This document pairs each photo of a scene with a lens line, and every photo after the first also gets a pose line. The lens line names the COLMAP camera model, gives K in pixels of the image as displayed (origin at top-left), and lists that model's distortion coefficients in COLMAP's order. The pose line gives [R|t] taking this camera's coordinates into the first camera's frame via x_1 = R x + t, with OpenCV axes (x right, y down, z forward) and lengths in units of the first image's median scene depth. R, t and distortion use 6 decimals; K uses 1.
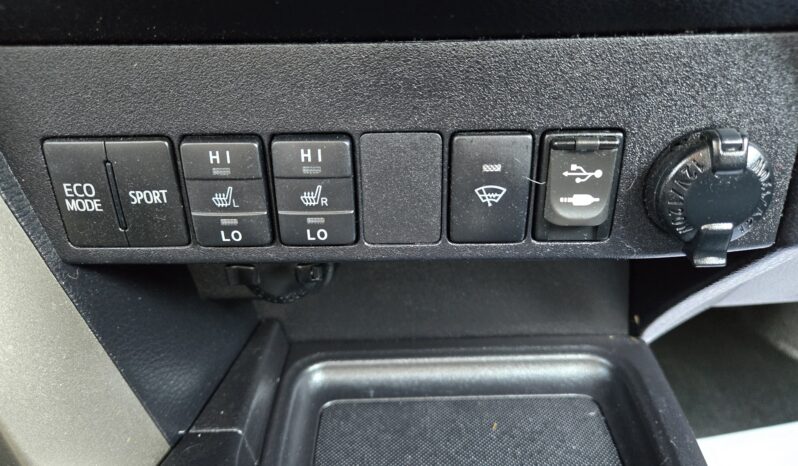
lens RADIAL K [[533.5, 0, 397.9], [0, 533.5, 234.2], [0, 0, 1]] dist [0.064915, -0.054077]
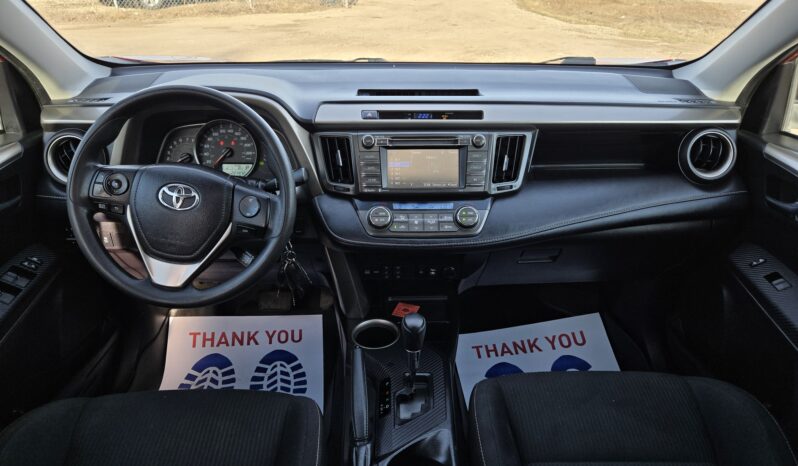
lens RADIAL K [[533.5, 0, 398.9], [0, 533.5, 240.3], [0, 0, 1]] dist [0.064915, -0.054077]
pose [[0.999563, 0.010924, 0.027454, -0.362660], [-0.012166, 0.998891, 0.045488, -0.878699], [-0.026927, -0.045802, 0.998588, -6.631640]]
